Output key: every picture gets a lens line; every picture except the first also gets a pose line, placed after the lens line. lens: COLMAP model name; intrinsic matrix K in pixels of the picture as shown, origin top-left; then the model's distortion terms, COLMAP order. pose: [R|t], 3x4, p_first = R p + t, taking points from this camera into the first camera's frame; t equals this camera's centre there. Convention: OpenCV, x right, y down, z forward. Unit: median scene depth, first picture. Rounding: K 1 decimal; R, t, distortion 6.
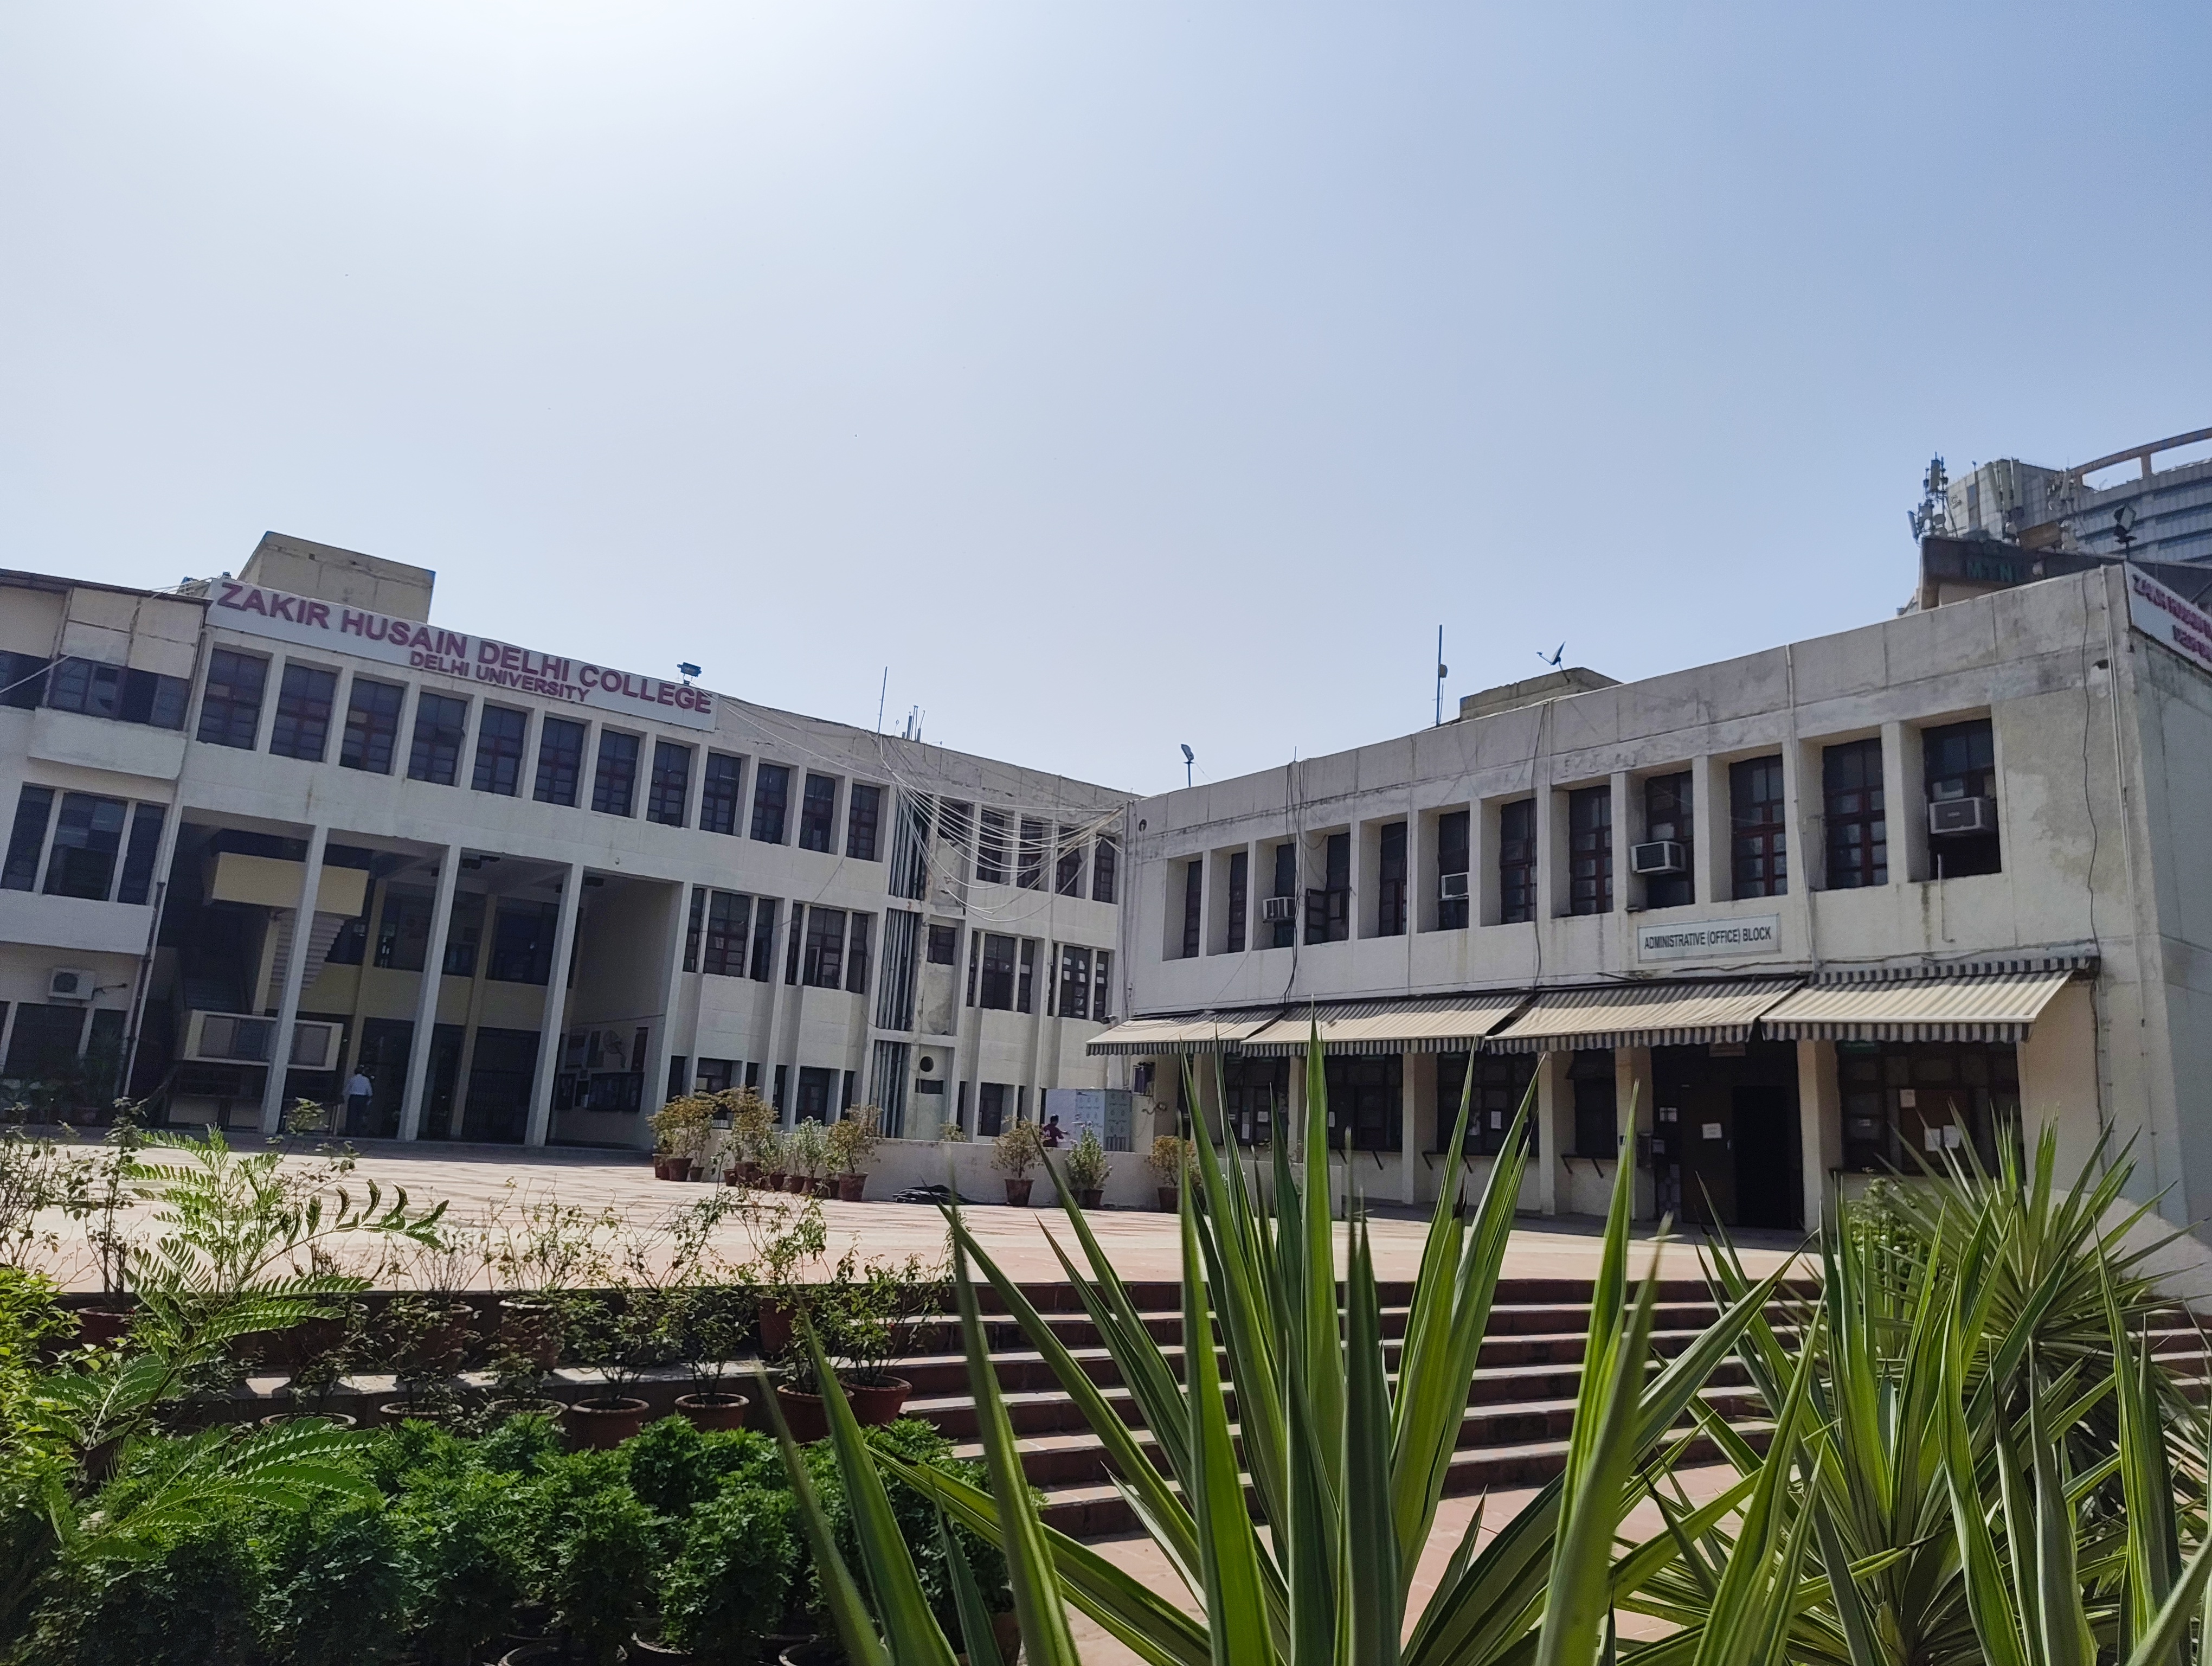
lens RADIAL K [[1536.9, 0, 1108.9], [0, 1536.9, 831.6], [0, 0, 1]] dist [0.026730, -0.004711]
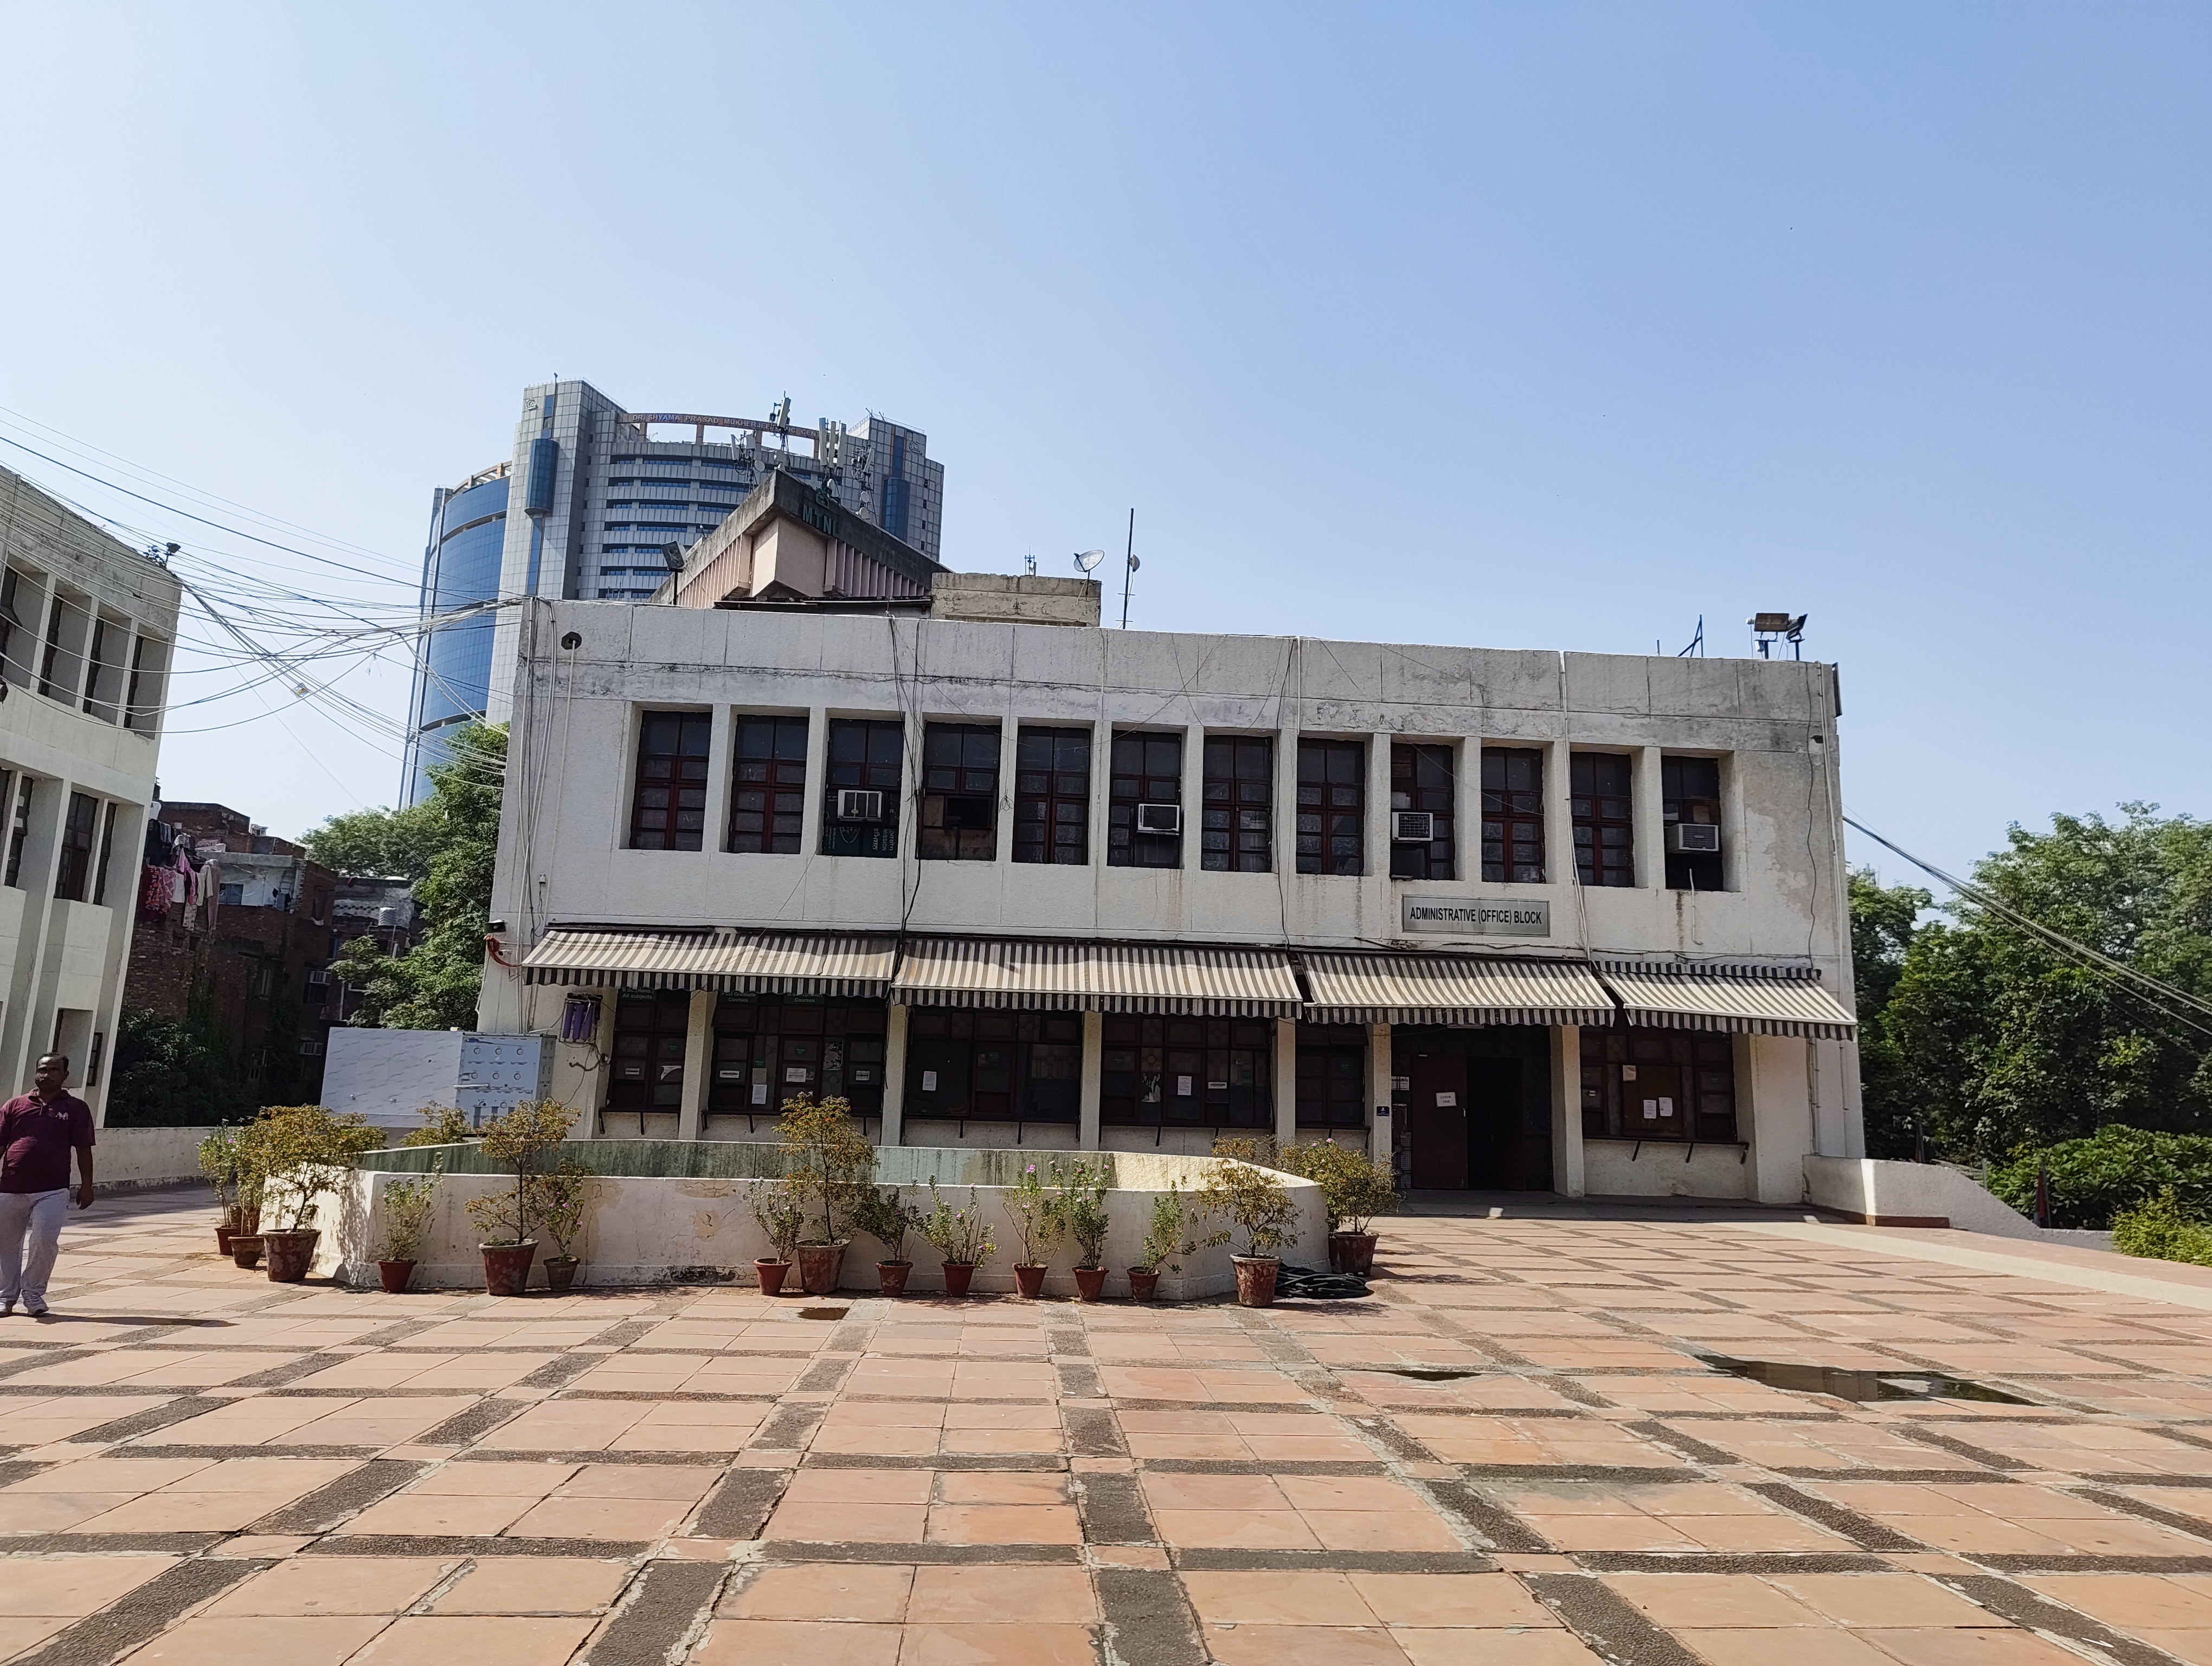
lens RADIAL K [[1536.9, 0, 1113.4], [0, 1536.9, 830.4], [0, 0, 1]] dist [0.026730, -0.004711]
pose [[0.549661, 0.102960, 0.829019, -0.583201], [-0.172617, 0.984958, -0.007877, 0.060932], [-0.817359, -0.138773, 0.559166, 0.609711]]
